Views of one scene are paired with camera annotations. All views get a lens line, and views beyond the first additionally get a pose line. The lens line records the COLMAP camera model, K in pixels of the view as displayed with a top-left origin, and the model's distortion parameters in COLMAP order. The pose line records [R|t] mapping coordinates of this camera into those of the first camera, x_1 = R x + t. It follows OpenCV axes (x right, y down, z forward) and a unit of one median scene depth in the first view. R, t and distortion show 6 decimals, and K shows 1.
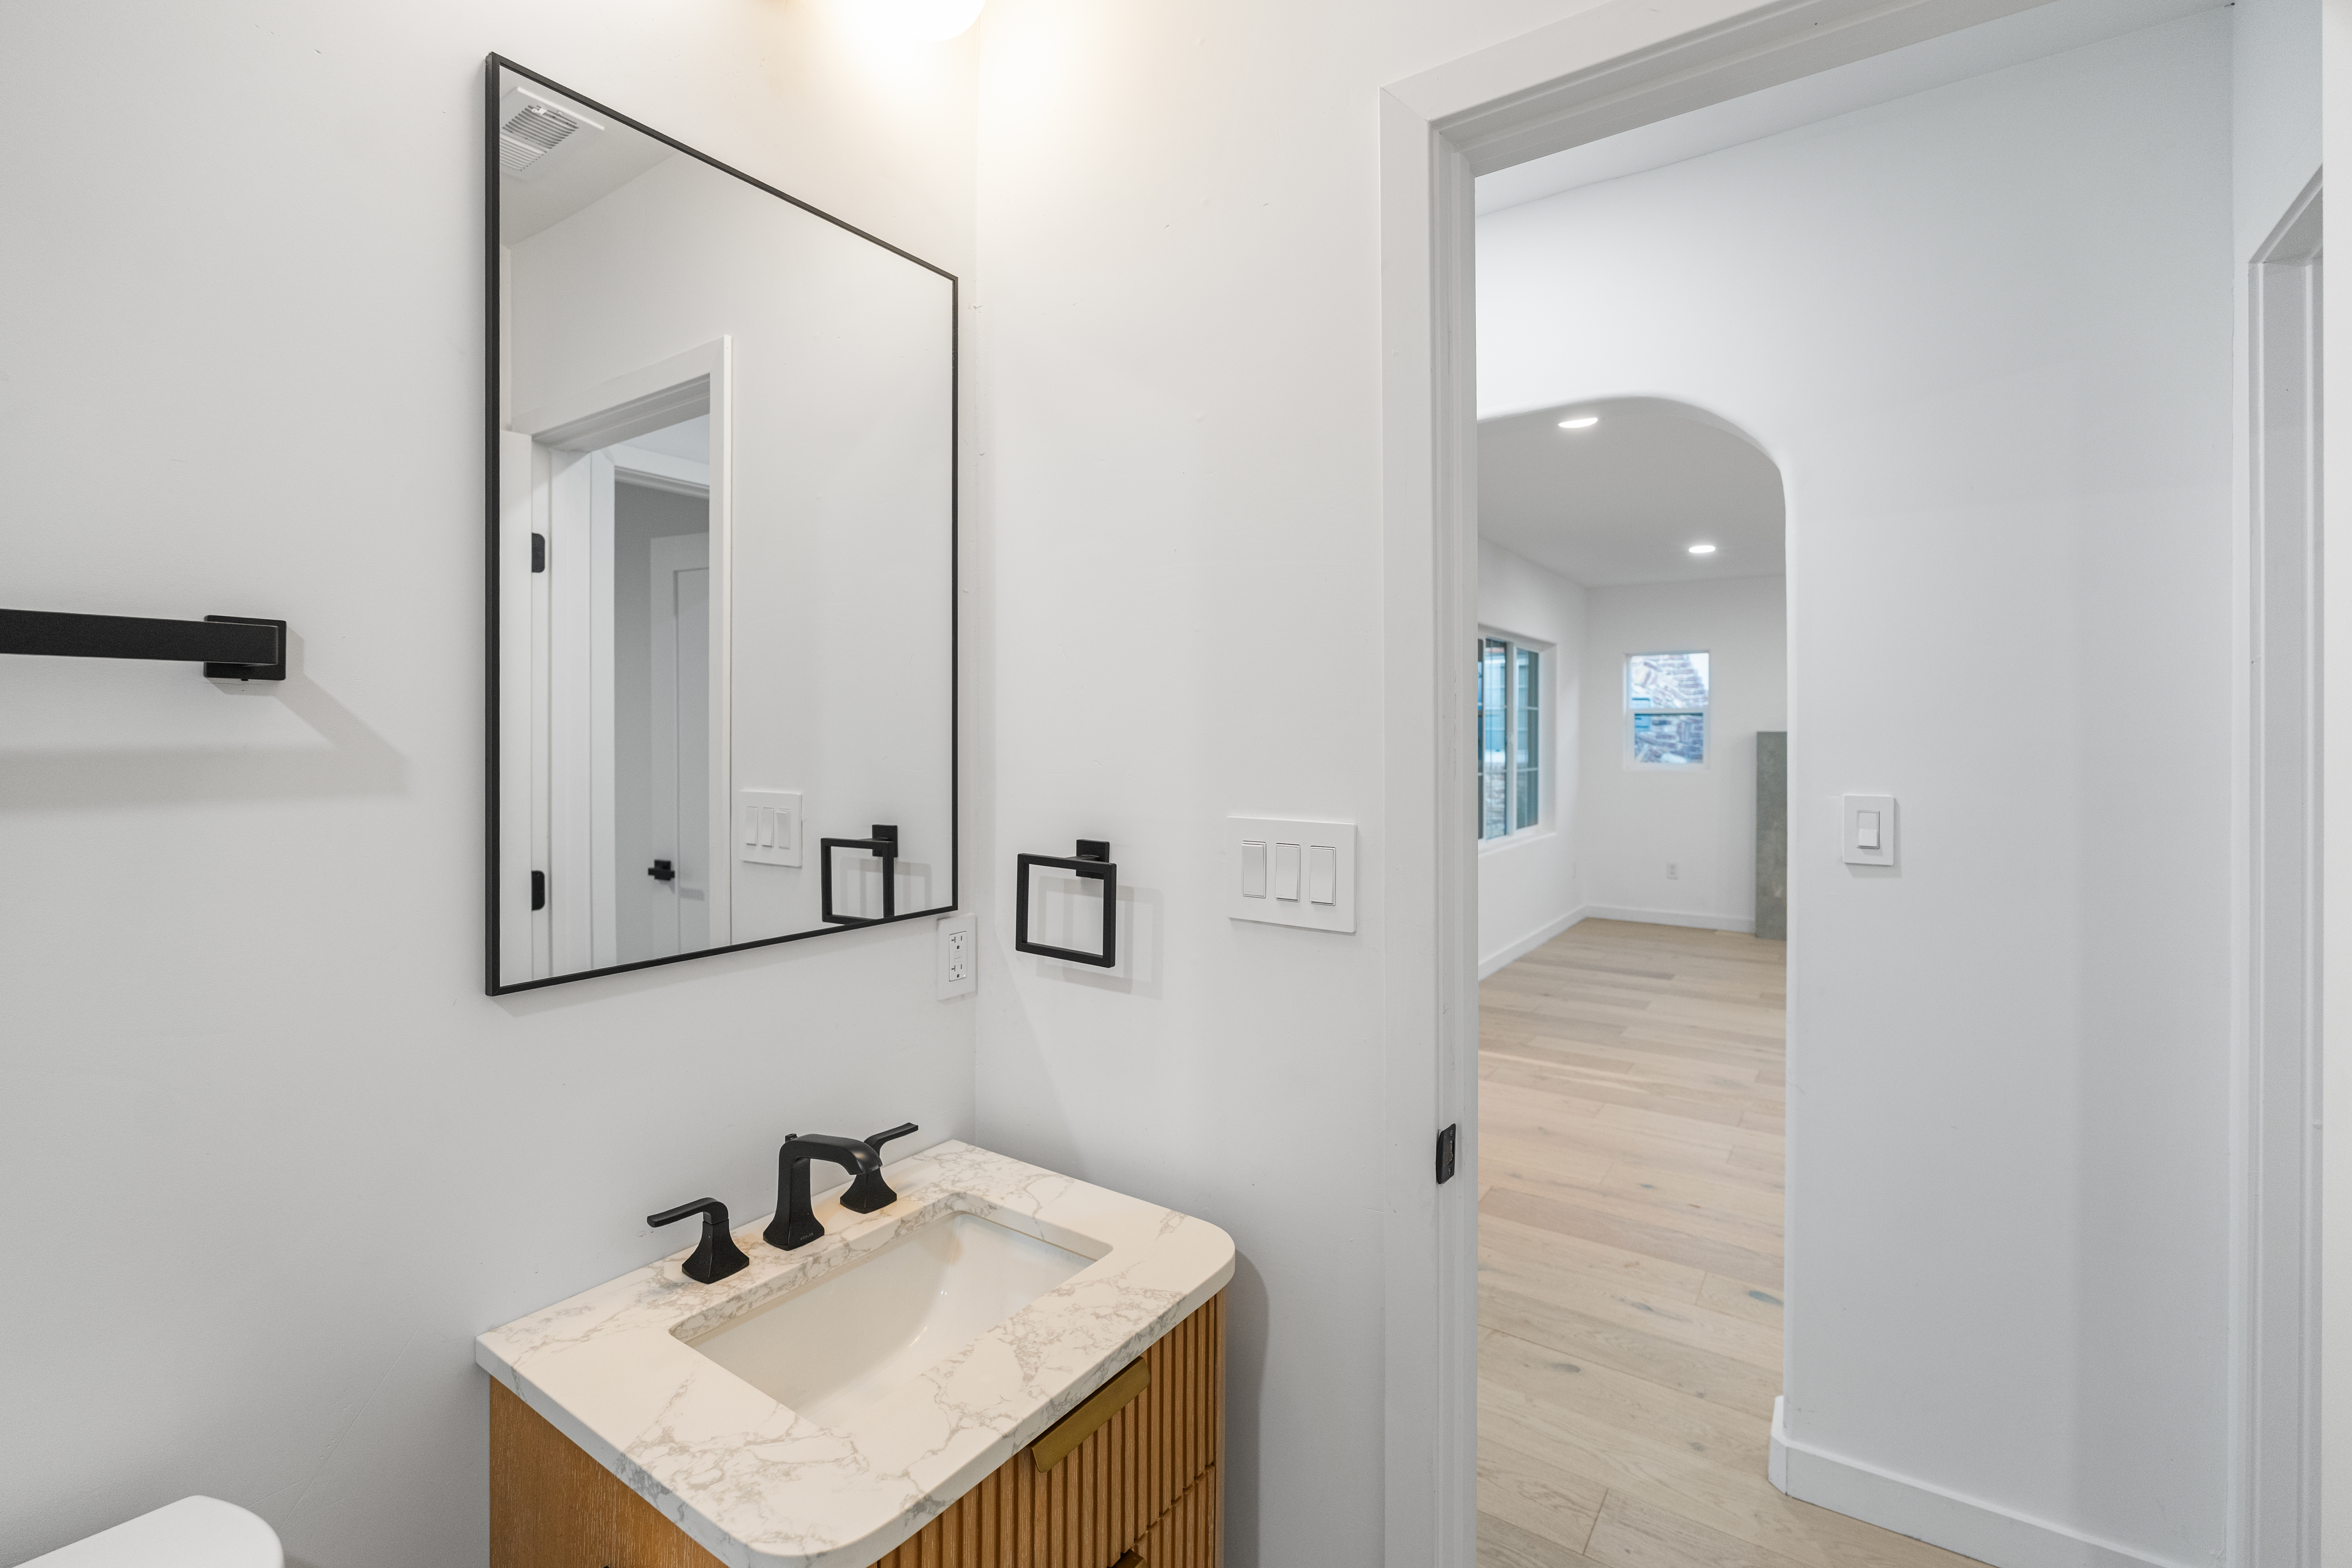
lens RADIAL K [[1040.5, 0, 1180.8], [0, 1040.5, 733.6], [0, 0, 1]] dist [-0.008773, 0.001529]
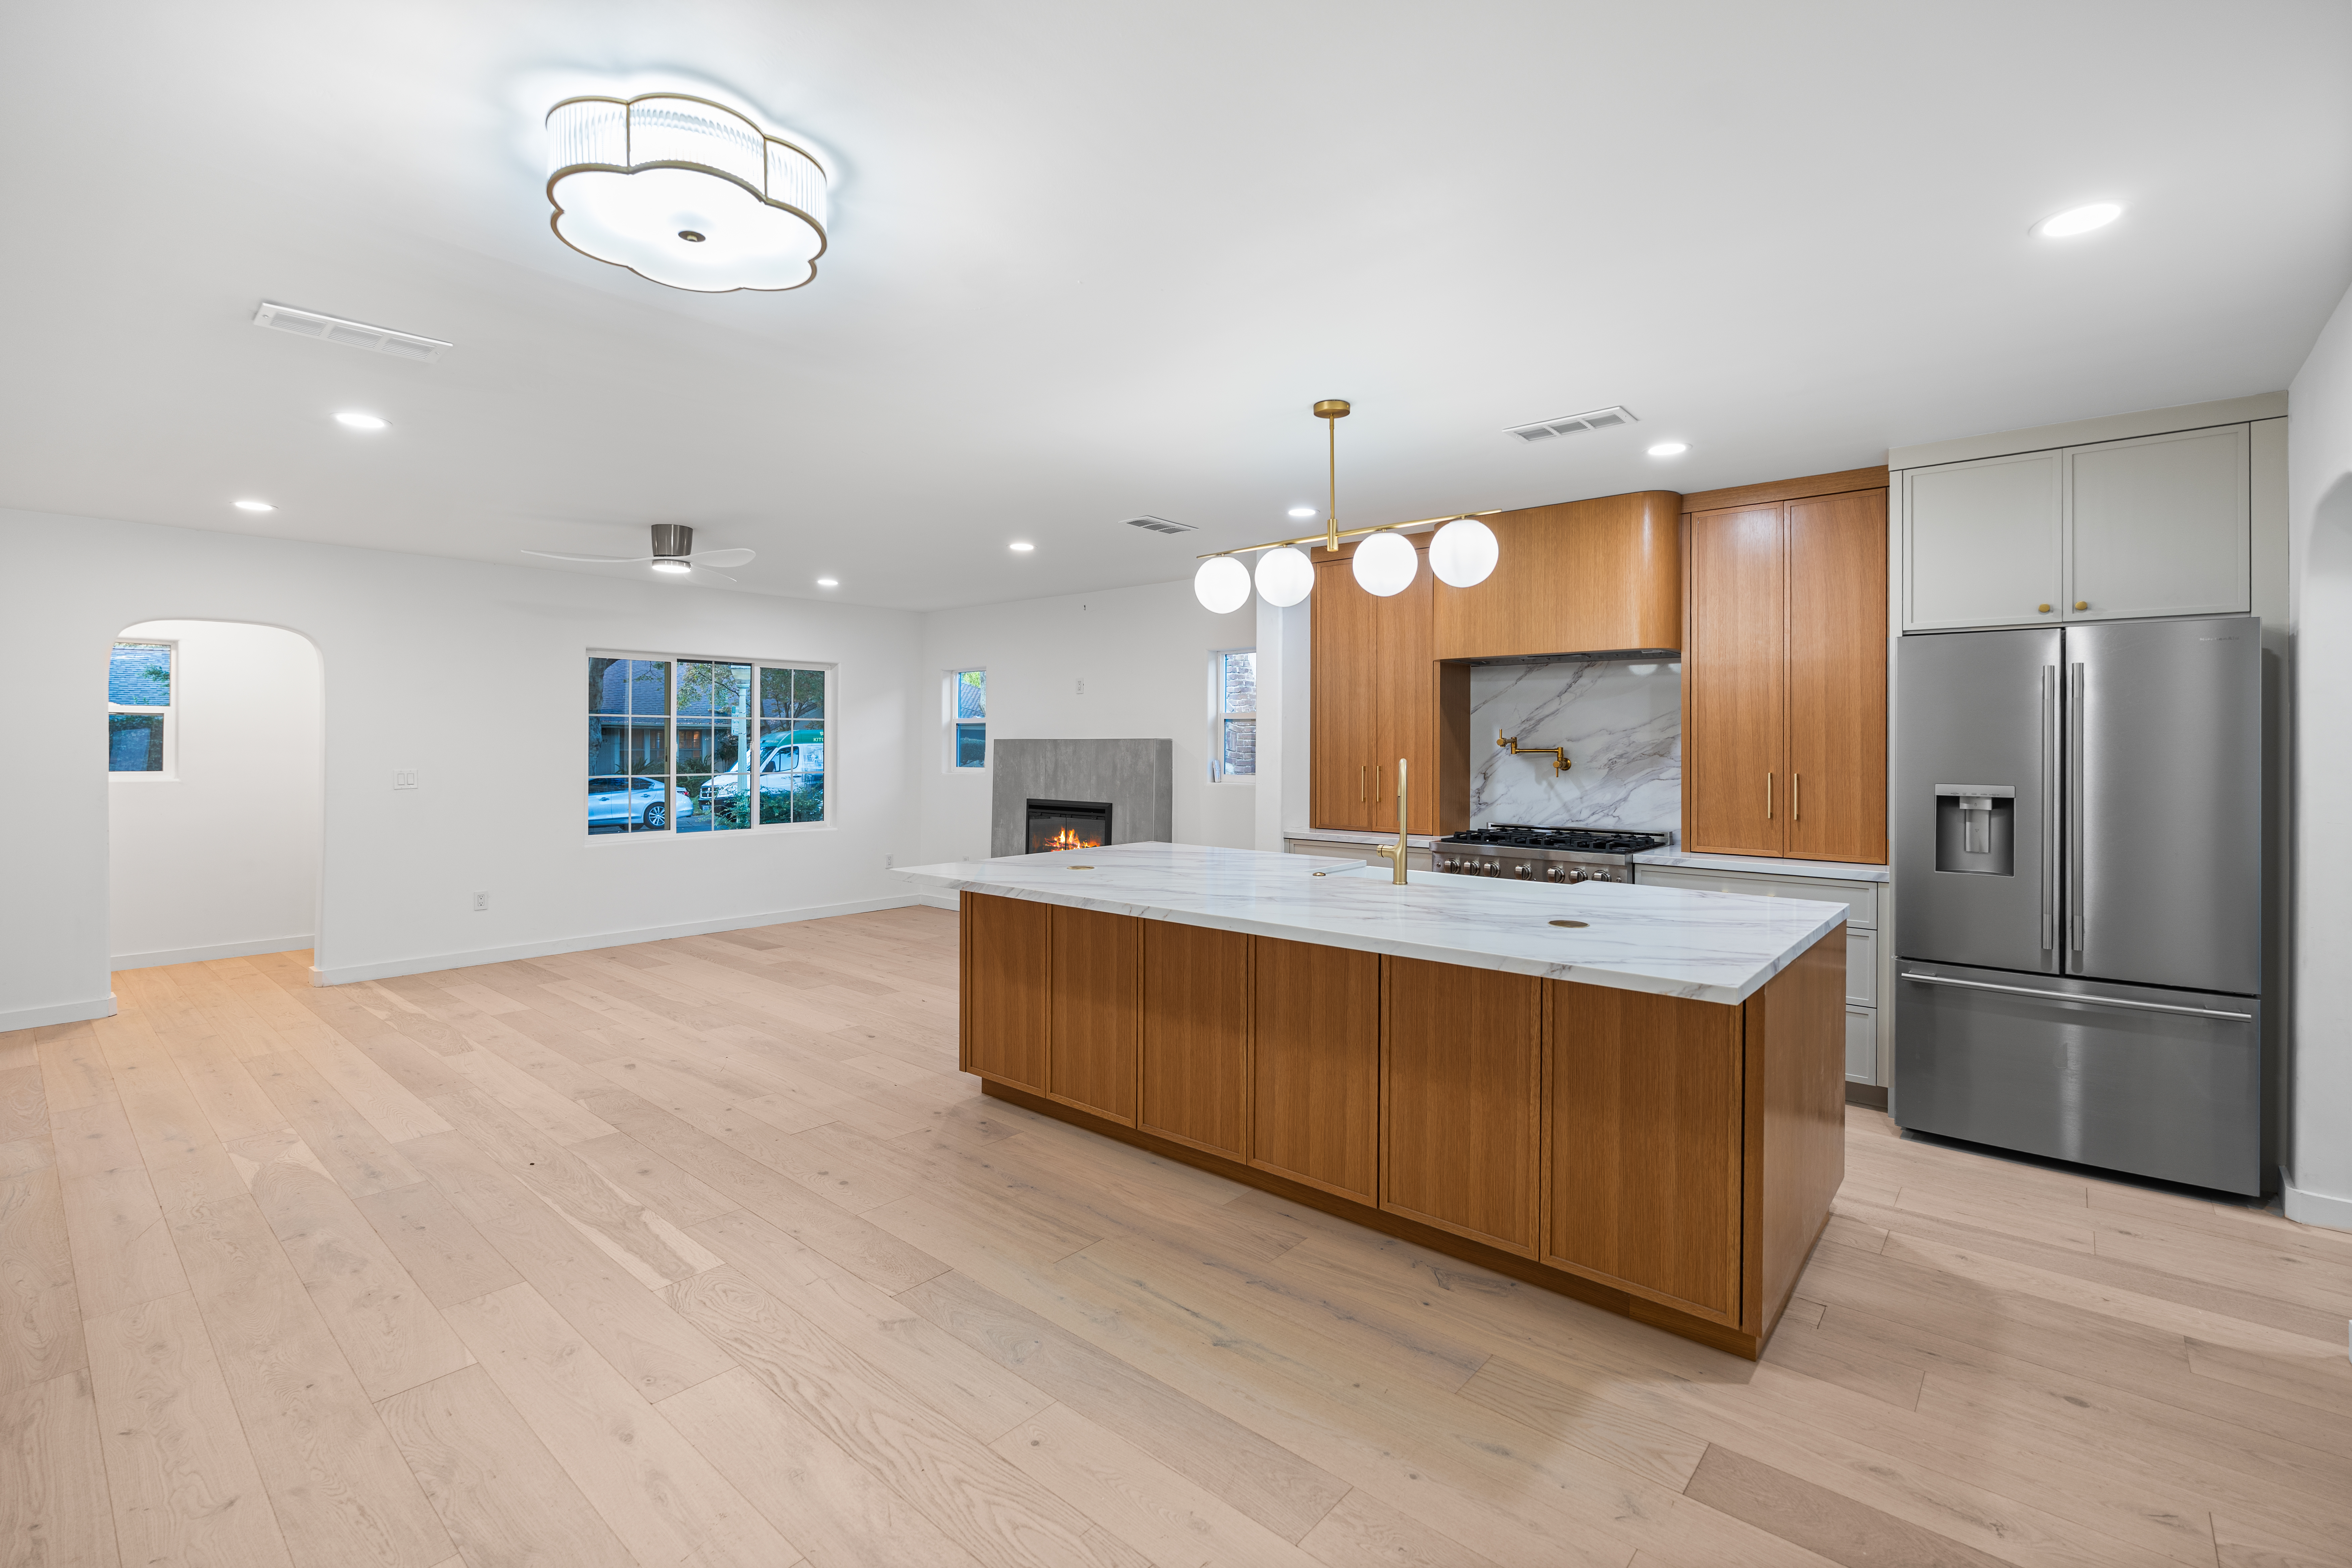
lens RADIAL K [[1040.5, 0, 1185.0], [0, 1040.5, 738.2], [0, 0, 1]] dist [-0.008773, 0.001529]
pose [[0.995482, -0.000210, -0.094949, 1.339030], [-0.000158, 0.999993, -0.003867, 0.001815], [0.094949, 0.003865, 0.995475, -0.155161]]
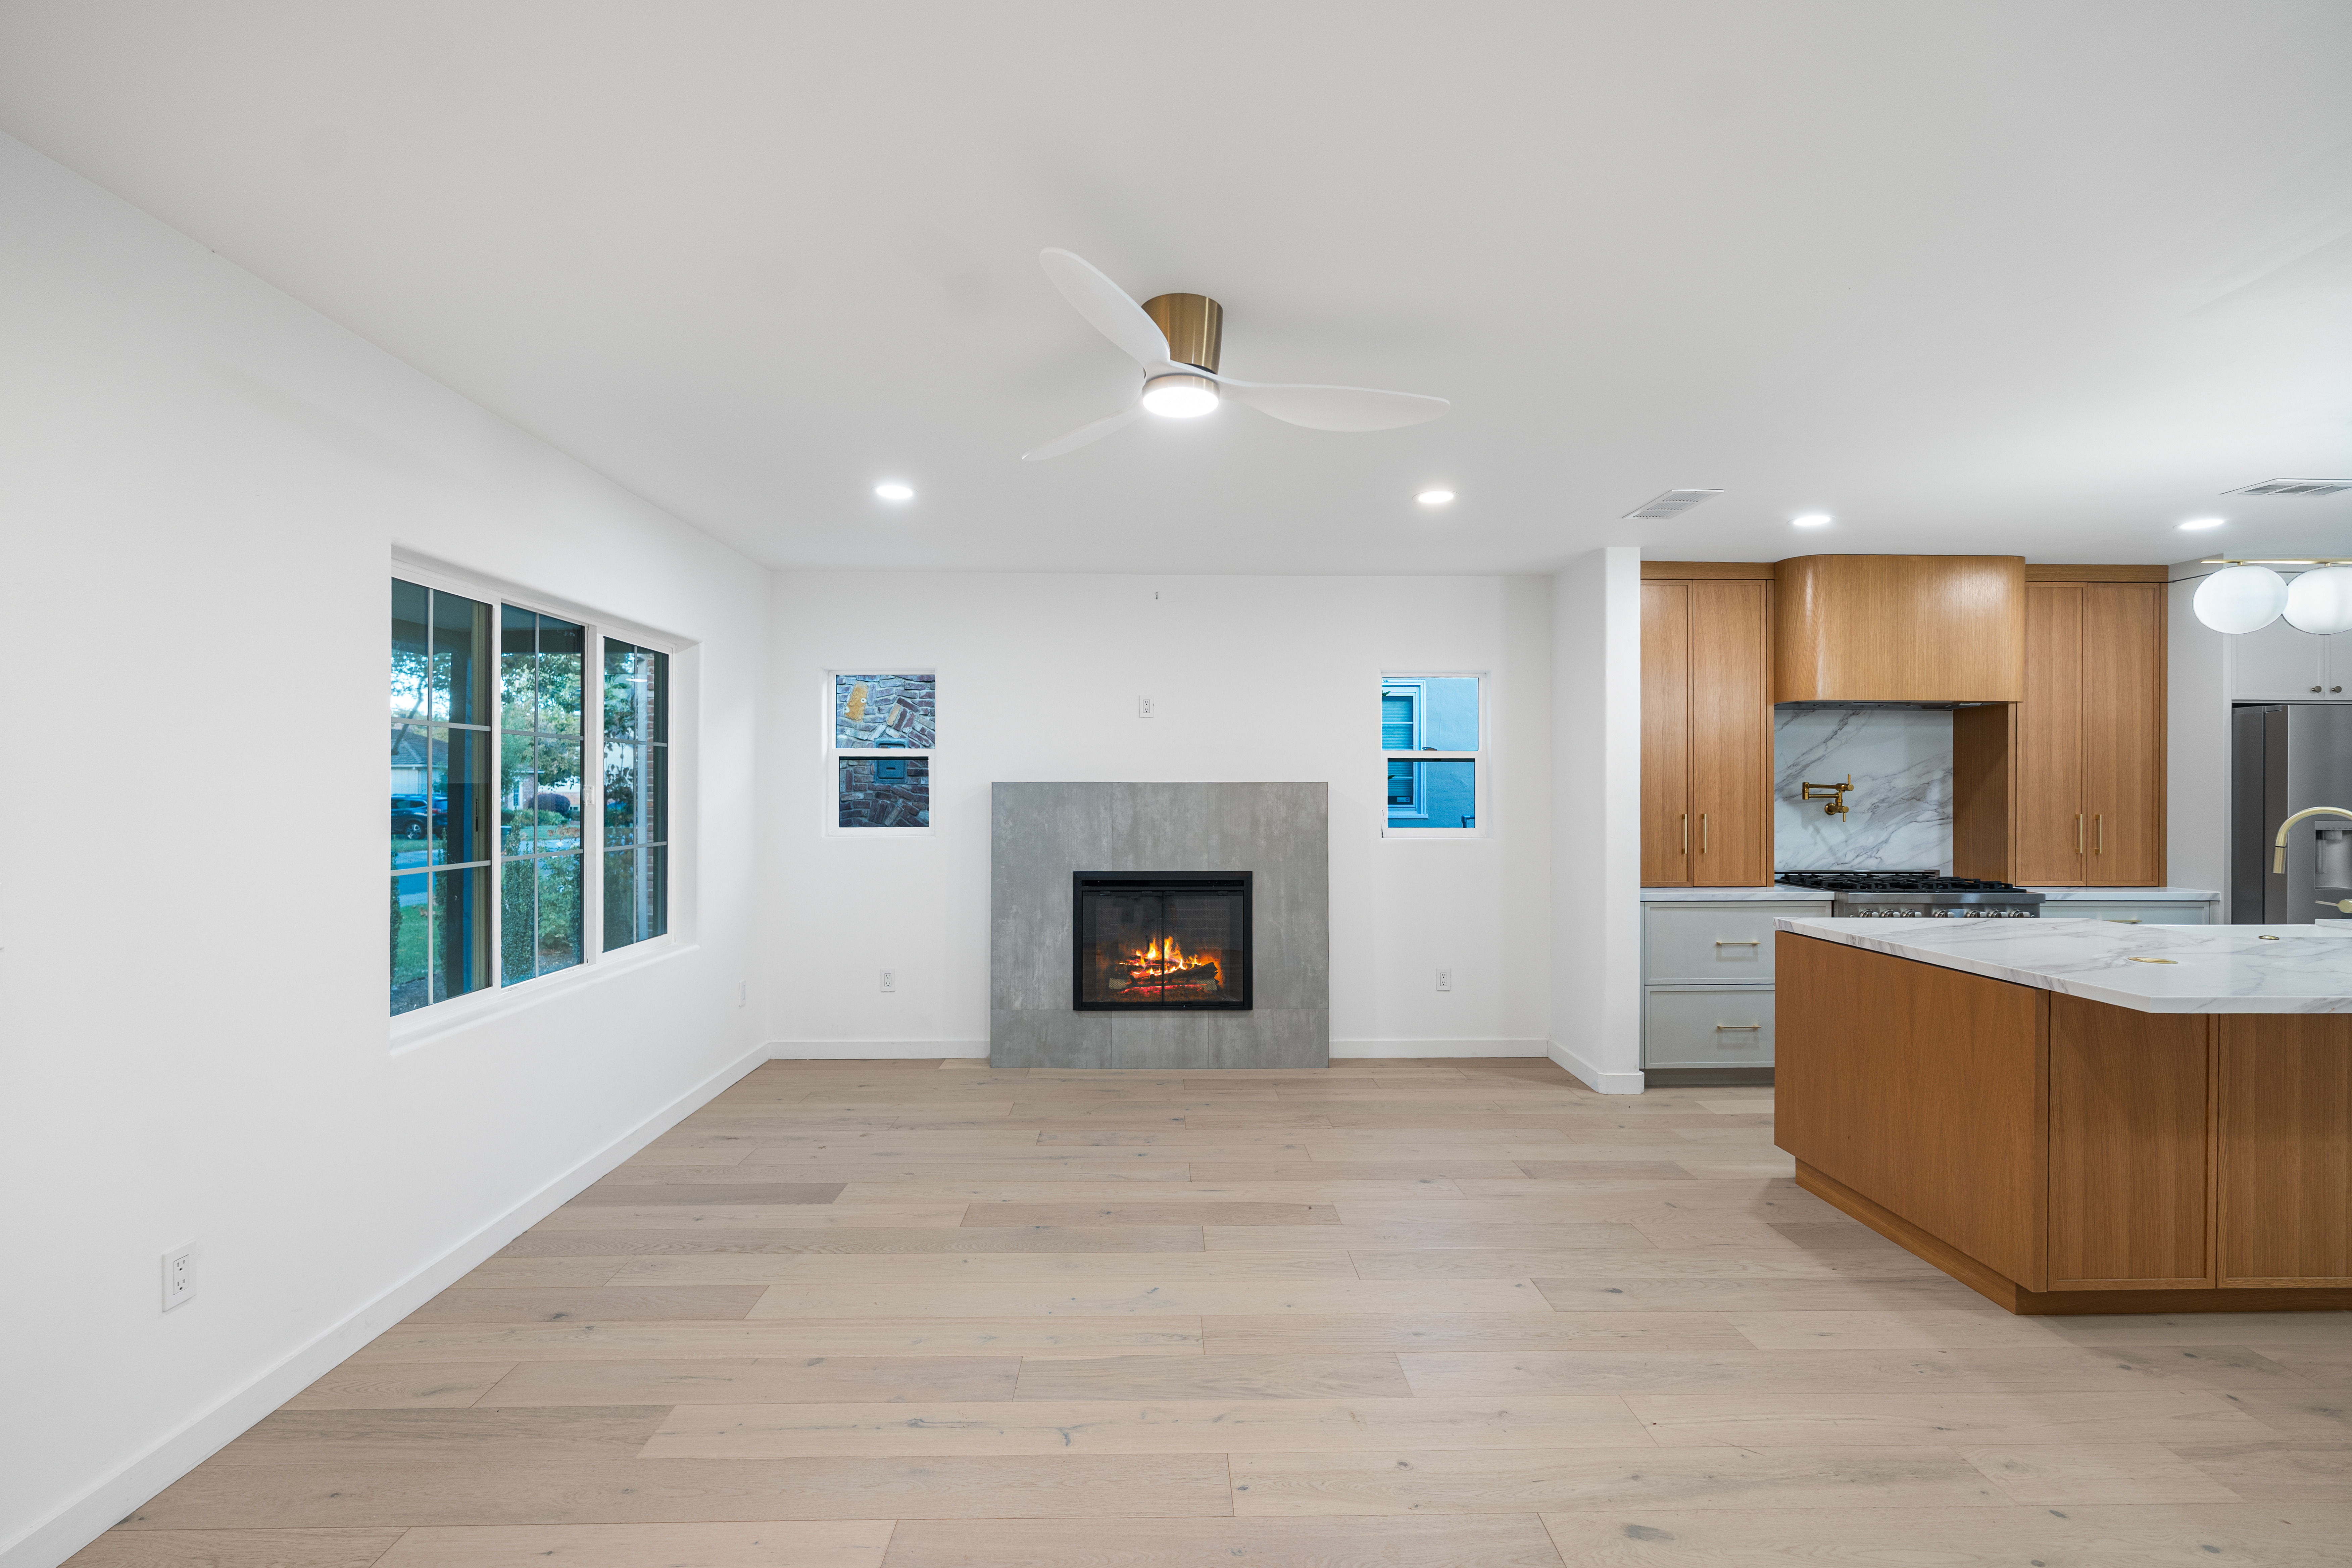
lens RADIAL K [[1040.5, 0, 1182.6], [0, 1040.5, 790.3], [0, 0, 1]] dist [-0.008773, 0.001529]
pose [[0.806948, -0.001290, 0.590621, 0.359417], [-0.000656, 0.999995, 0.003080, 0.001715], [-0.590622, -0.002872, 0.806943, 0.515526]]
